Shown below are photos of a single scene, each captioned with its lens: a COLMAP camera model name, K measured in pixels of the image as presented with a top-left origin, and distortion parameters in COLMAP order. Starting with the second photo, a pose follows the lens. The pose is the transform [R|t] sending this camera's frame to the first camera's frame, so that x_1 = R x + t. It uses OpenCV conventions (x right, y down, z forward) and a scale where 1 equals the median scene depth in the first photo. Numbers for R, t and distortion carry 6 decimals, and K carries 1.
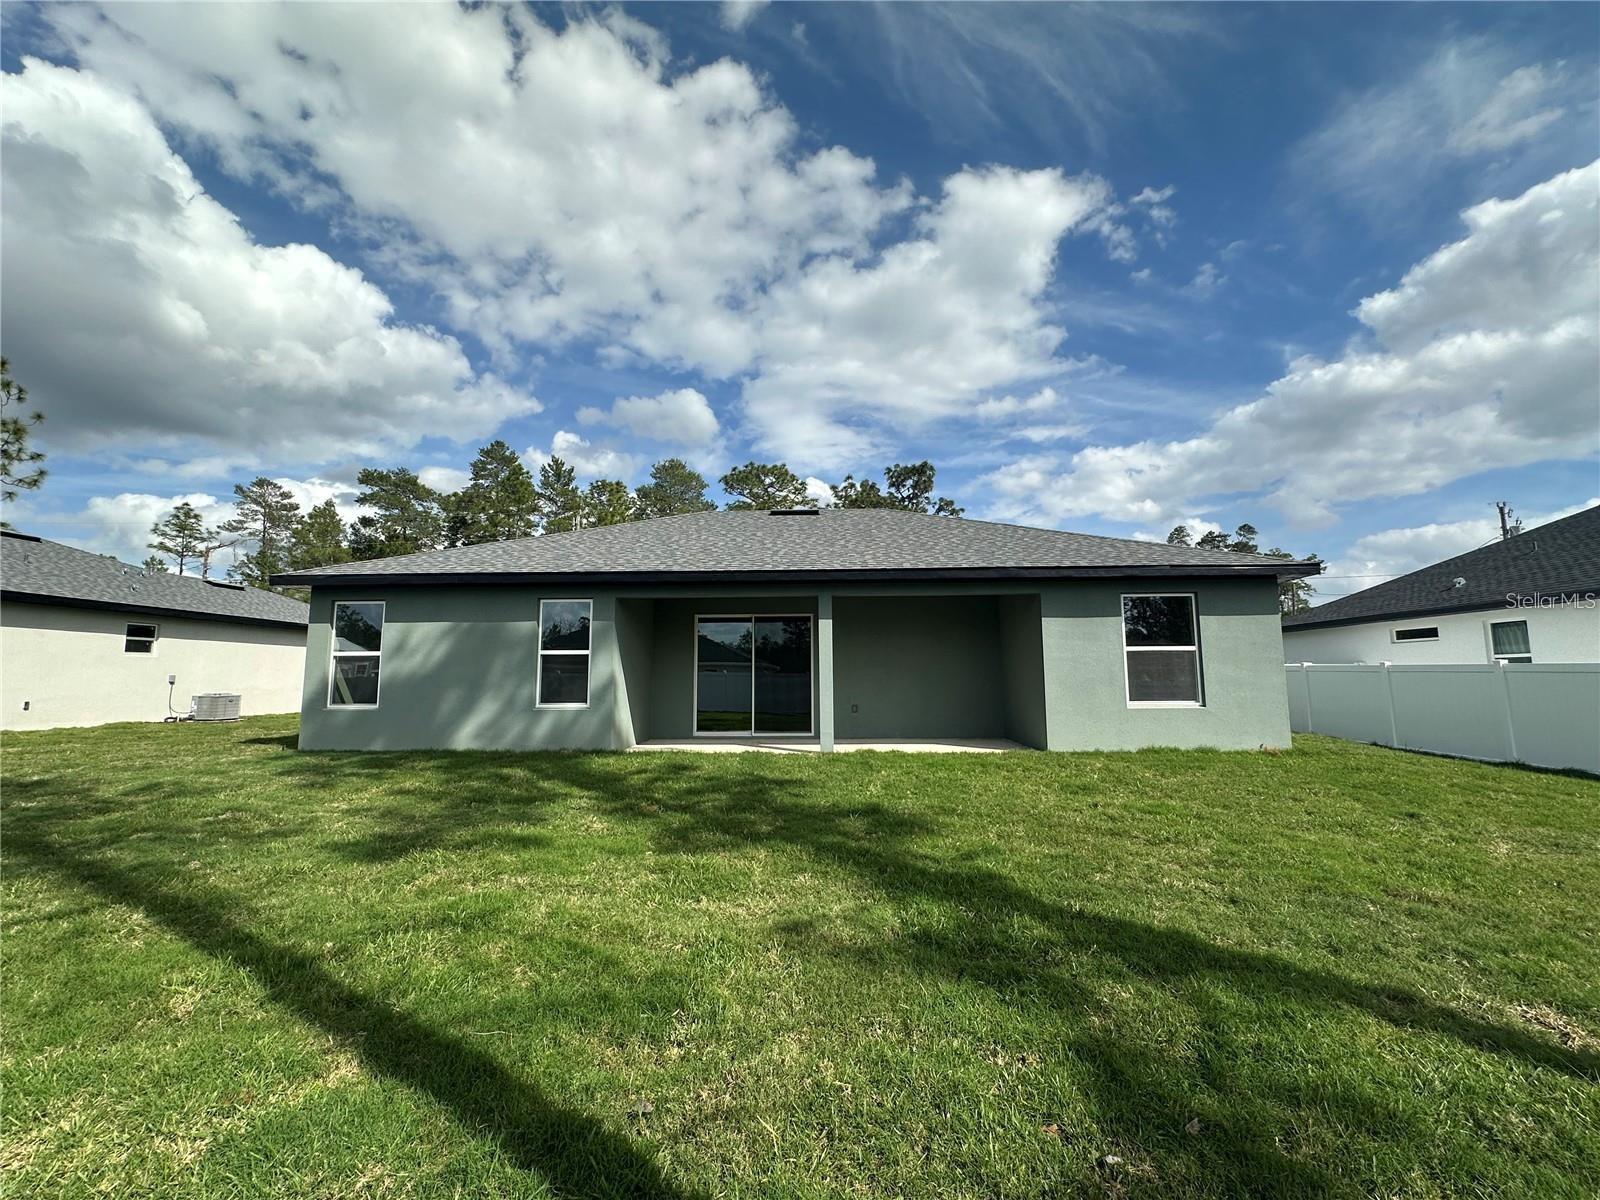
lens RADIAL K [[697.0, 0, 800.0], [0, 697.0, 600.0], [0, 0, 1]] dist [-0.000786, 0.000005]
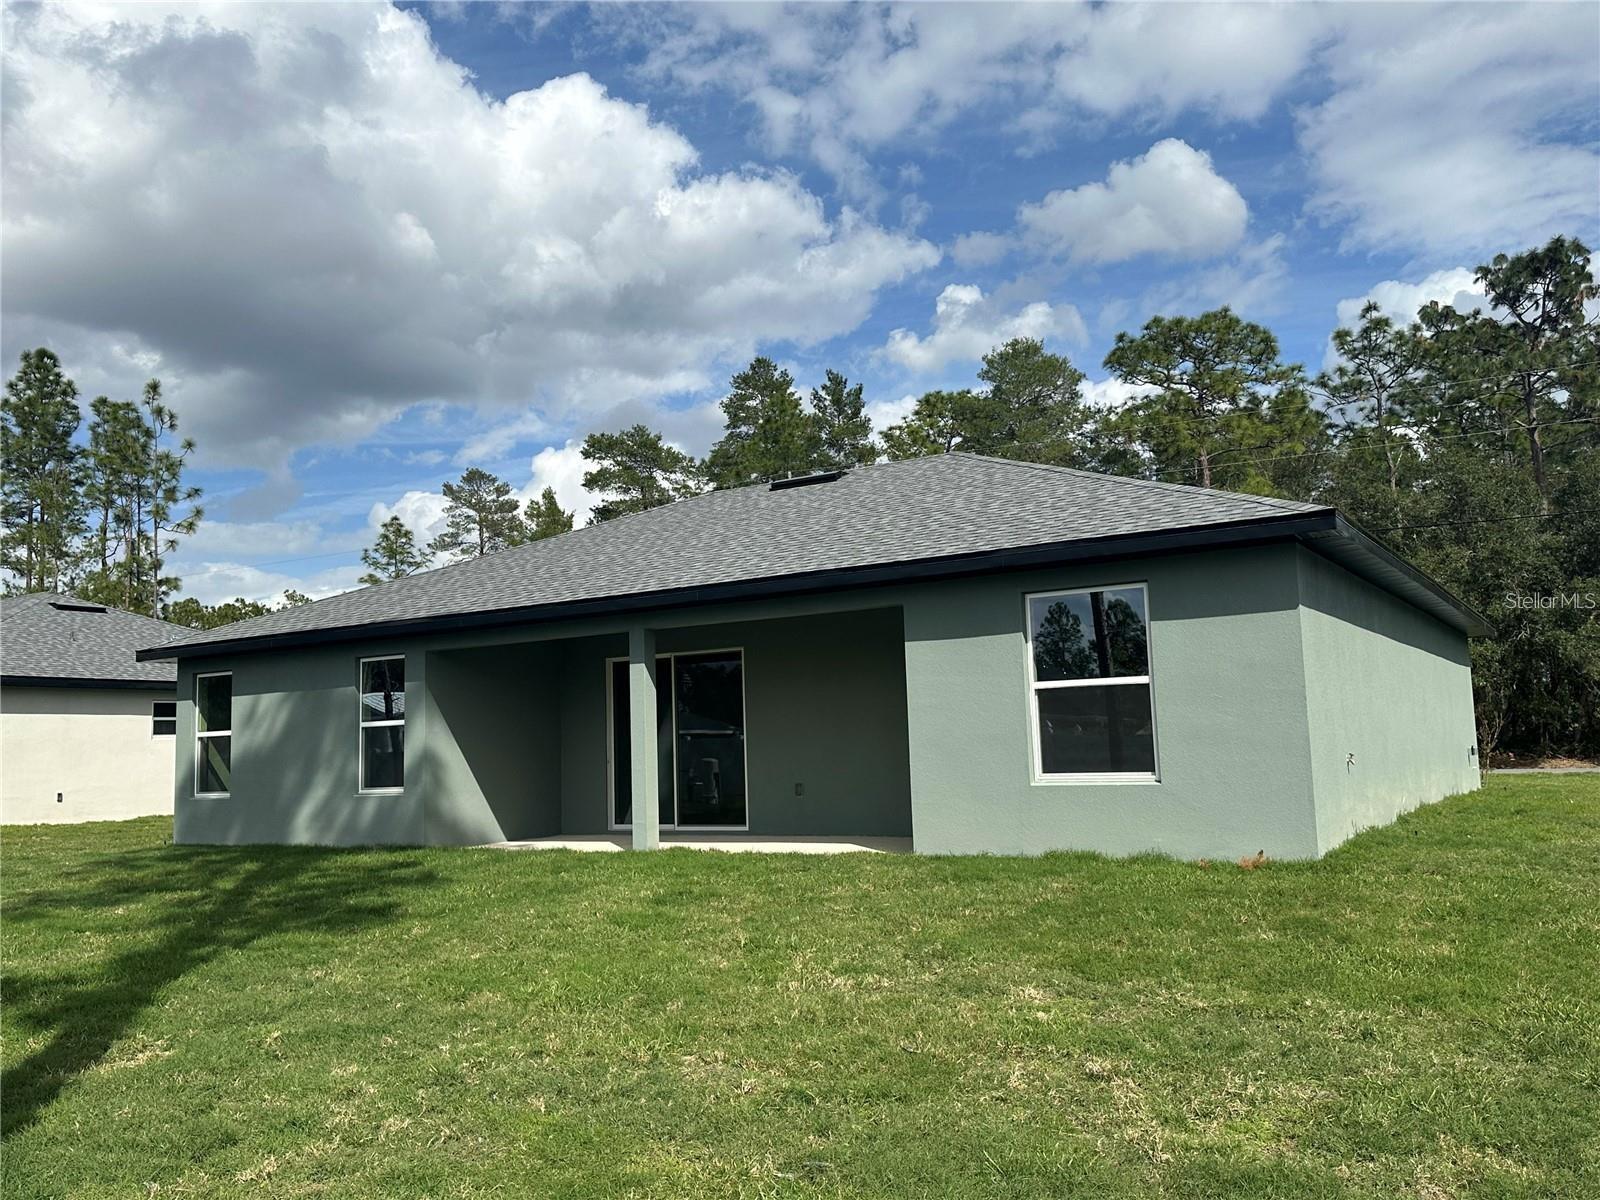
lens RADIAL K [[1365.6, 0, 773.0], [0, 1365.6, 597.0], [0, 0, 1]] dist [0.134239, -0.219288]
pose [[0.851402, -0.080977, -0.518225, 0.194672], [0.086142, 0.996183, -0.014137, -0.002037], [0.517392, -0.032604, 0.855127, -0.027765]]
